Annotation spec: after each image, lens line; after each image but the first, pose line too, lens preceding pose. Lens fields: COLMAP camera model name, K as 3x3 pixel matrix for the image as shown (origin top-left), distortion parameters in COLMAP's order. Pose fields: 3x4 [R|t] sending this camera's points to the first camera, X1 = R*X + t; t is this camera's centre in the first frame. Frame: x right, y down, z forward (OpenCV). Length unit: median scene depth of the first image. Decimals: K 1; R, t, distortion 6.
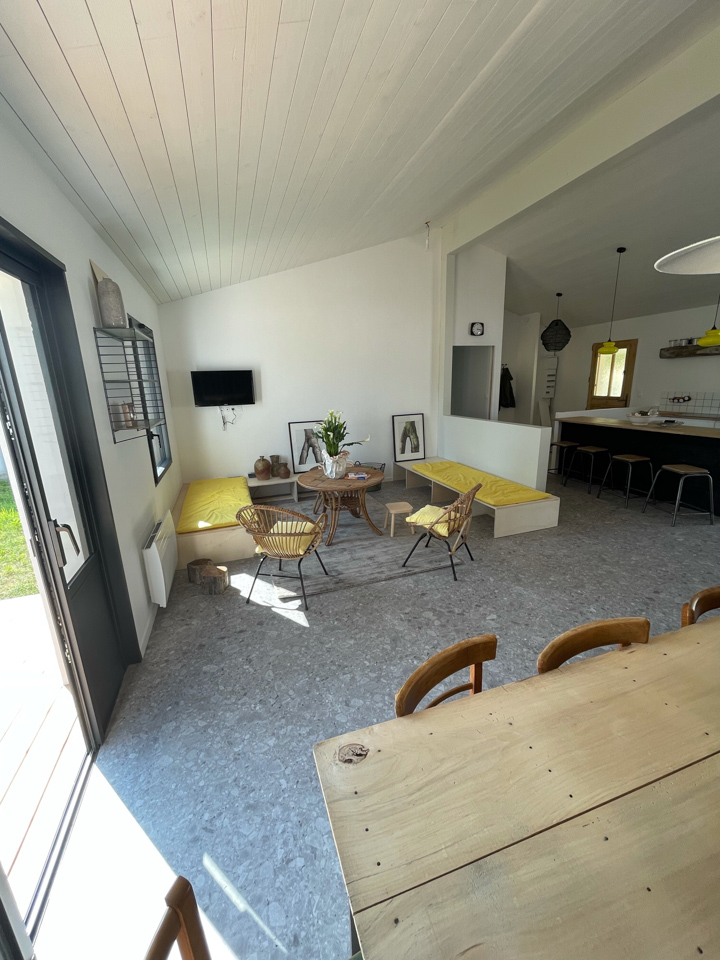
lens RADIAL K [[384.1, 0, 361.2], [0, 384.1, 479.0], [0, 0, 1]] dist [-0.000075, 0.000121]
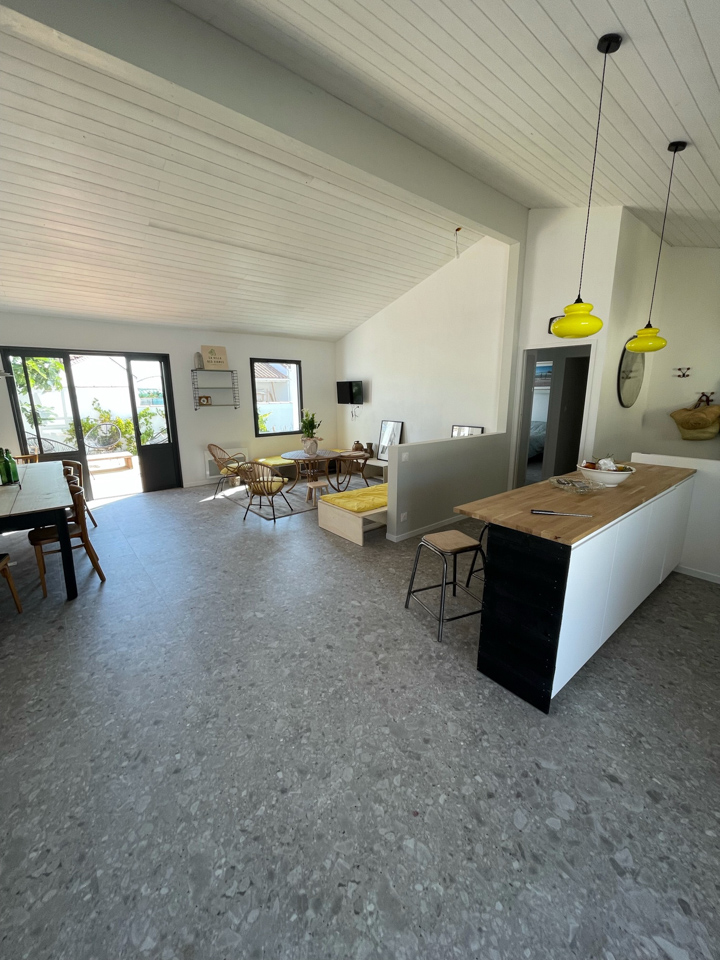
lens RADIAL K [[384.1, 0, 360.0], [0, 384.1, 480.0], [0, 0, 1]] dist [-0.000592, 0.000556]
pose [[0.345041, 0.237645, -0.908004, 1.386573], [-0.239007, 0.957771, 0.159847, -0.194641], [0.907647, 0.161866, 0.387269, 0.622357]]
